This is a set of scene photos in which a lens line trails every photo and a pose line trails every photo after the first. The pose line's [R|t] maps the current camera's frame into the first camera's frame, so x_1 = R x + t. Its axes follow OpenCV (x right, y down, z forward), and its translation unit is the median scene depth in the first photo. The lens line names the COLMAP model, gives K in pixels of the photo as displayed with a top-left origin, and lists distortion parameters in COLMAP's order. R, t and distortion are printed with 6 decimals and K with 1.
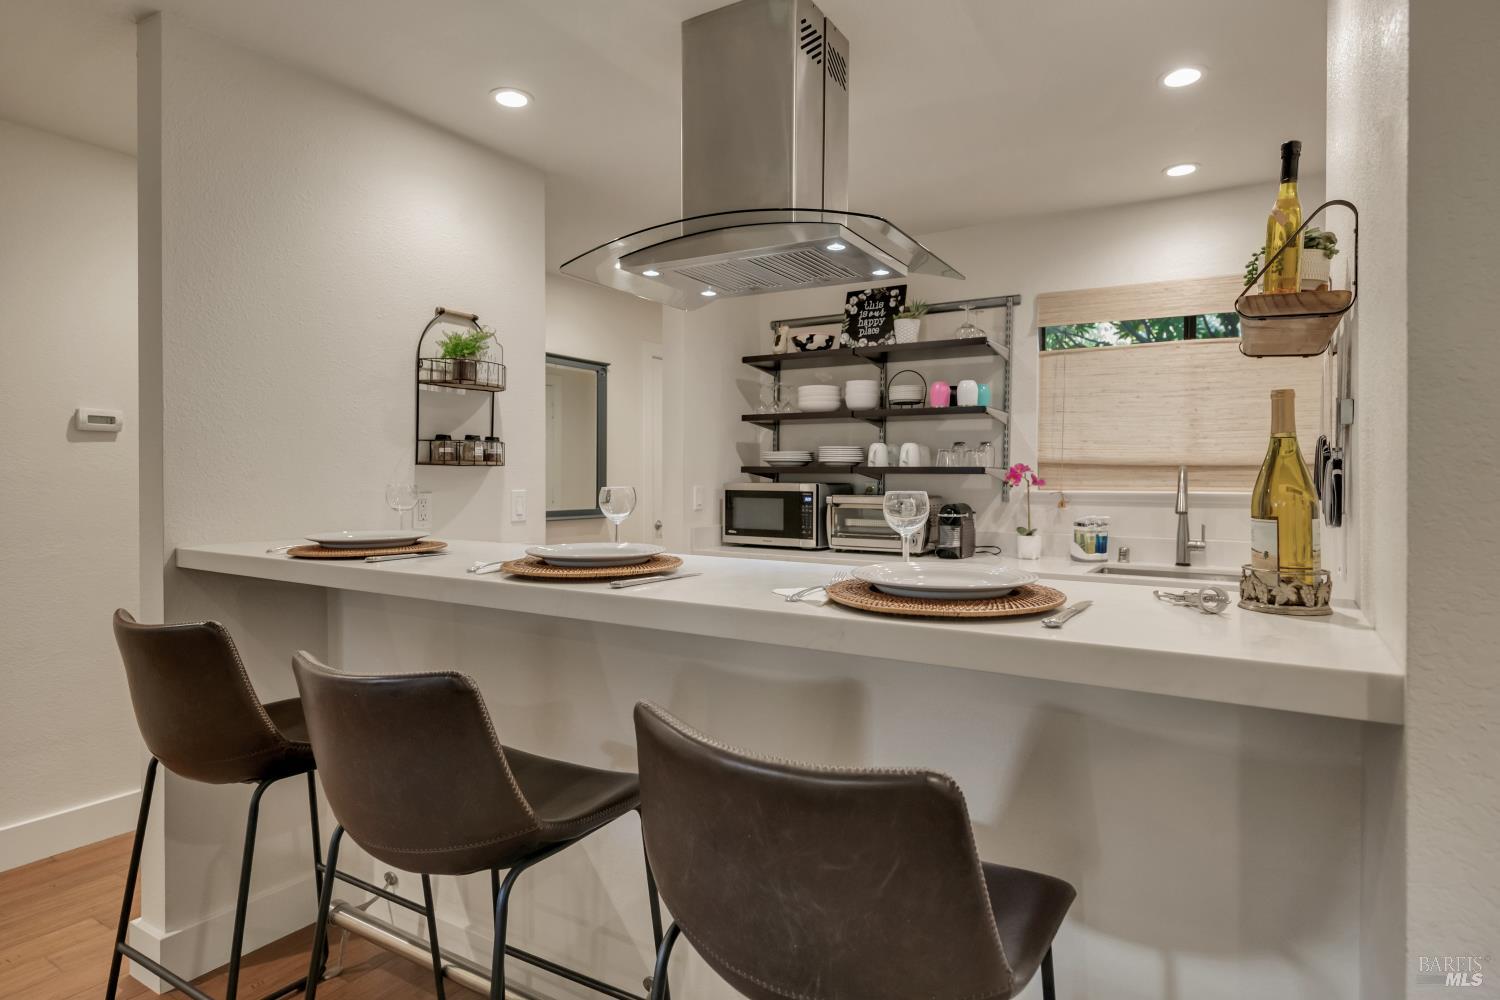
lens RADIAL K [[815.7, 0, 757.1], [0, 815.7, 483.0], [0, 0, 1]] dist [-0.001943, -0.003371]
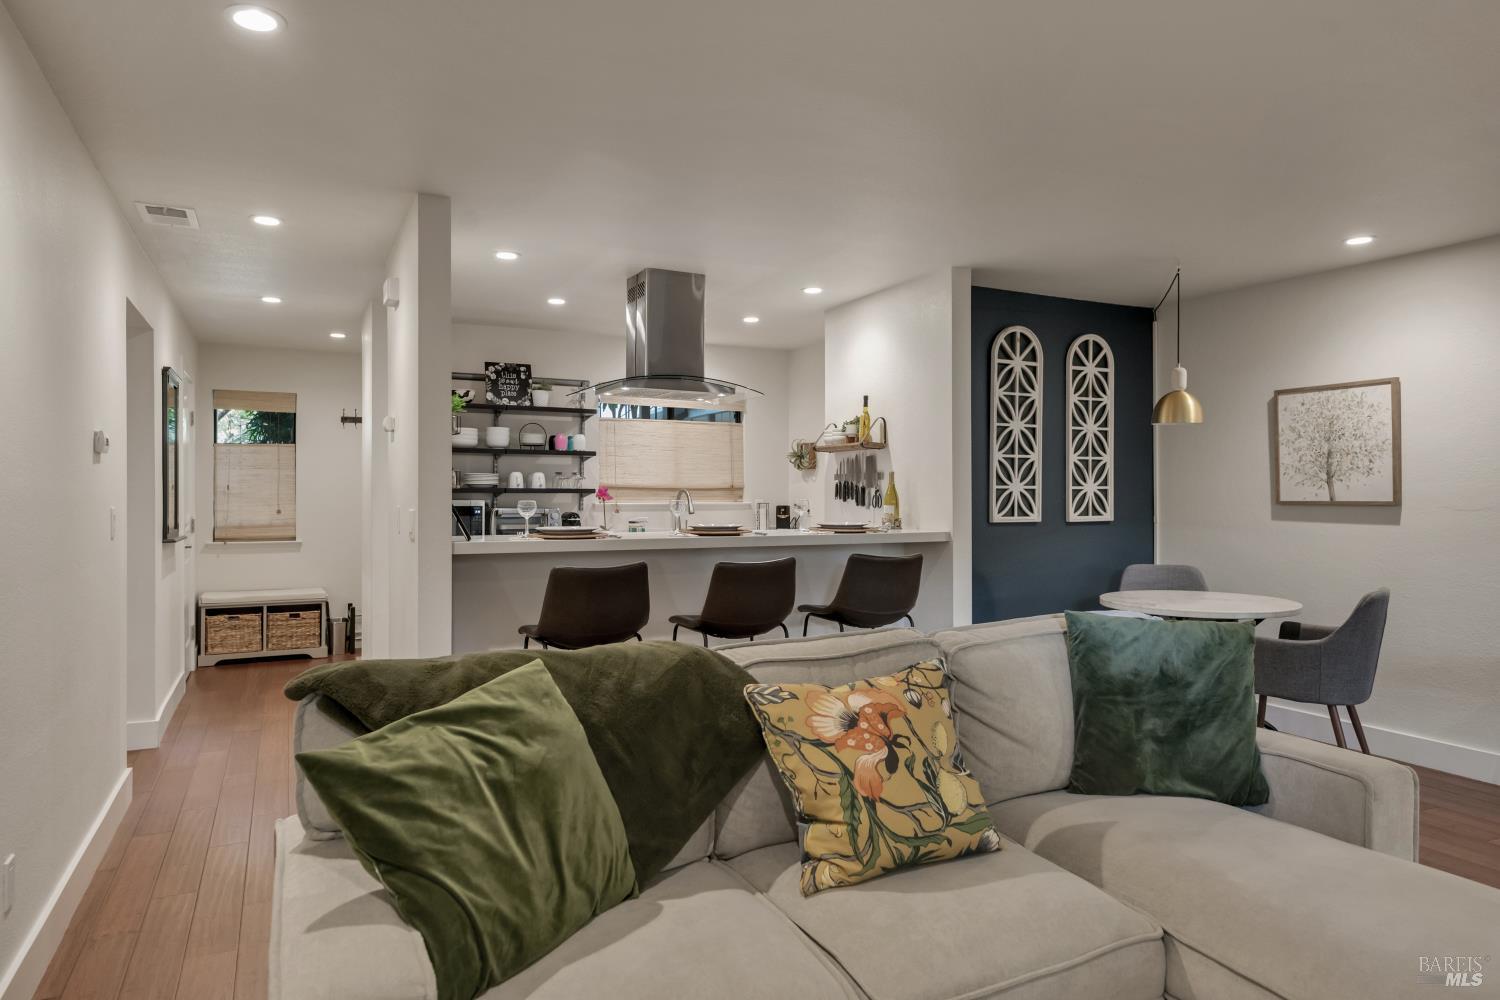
lens RADIAL K [[932.2, 0, 748.2], [0, 932.2, 490.7], [0, 0, 1]] dist [0.032725, 0.000605]
pose [[0.535076, -0.000389, 0.844804, -1.053420], [0.009034, 0.999945, -0.005262, -0.003059], [-0.844756, 0.010447, 0.535050, -0.239060]]
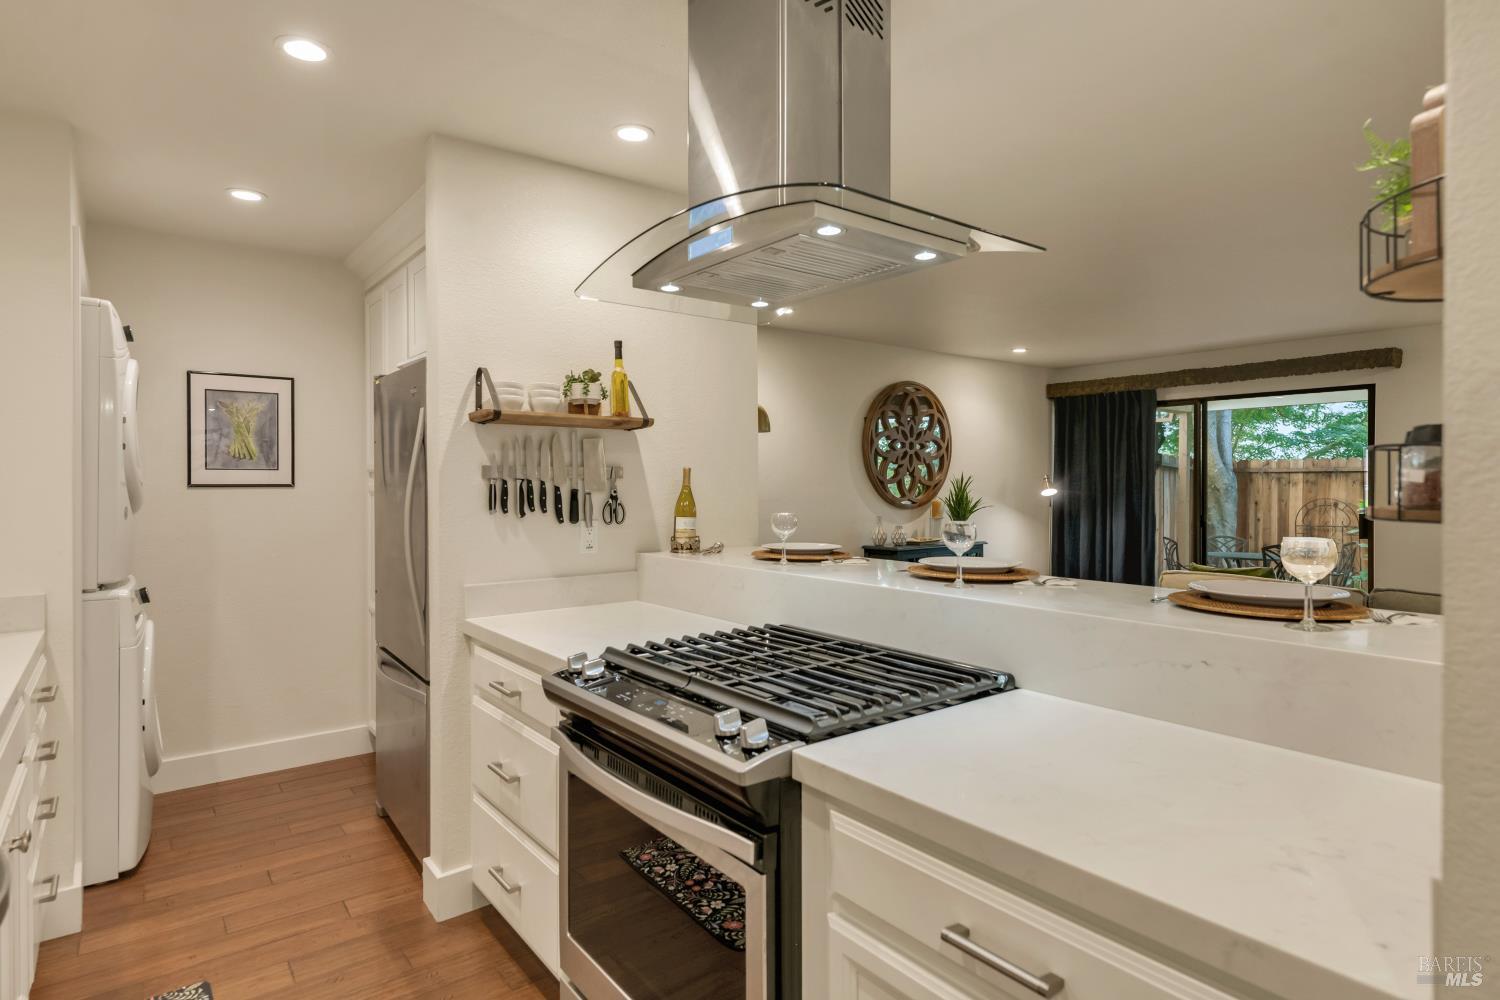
lens RADIAL K [[815.7, 0, 743.3], [0, 815.7, 487.4], [0, 0, 1]] dist [-0.001943, -0.003371]
pose [[-0.927682, -0.005178, 0.373336, -0.136749], [0.003325, 0.999750, 0.022127, -0.034021], [-0.373357, 0.021768, -0.927432, 1.045178]]
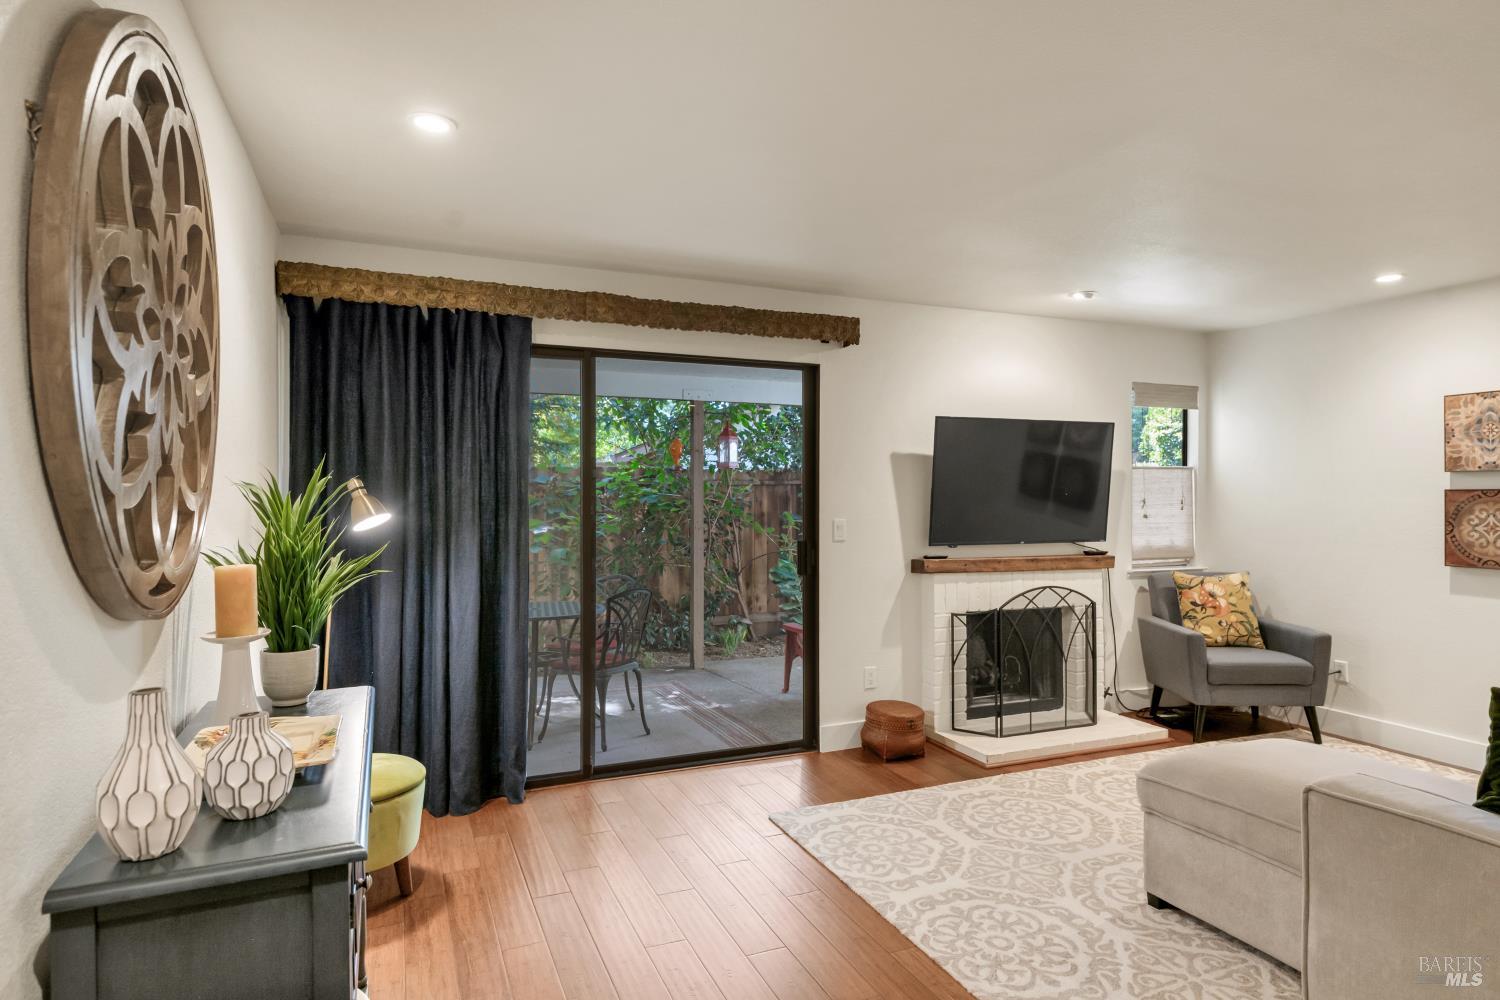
lens RADIAL K [[815.7, 0, 744.3], [0, 815.7, 498.7], [0, 0, 1]] dist [-0.001943, -0.003371]
pose [[-0.590088, 0.000837, -0.807338, 0.298797], [-0.009119, 0.999929, 0.007701, -0.016936], [0.807287, 0.011907, -0.590039, -0.277424]]
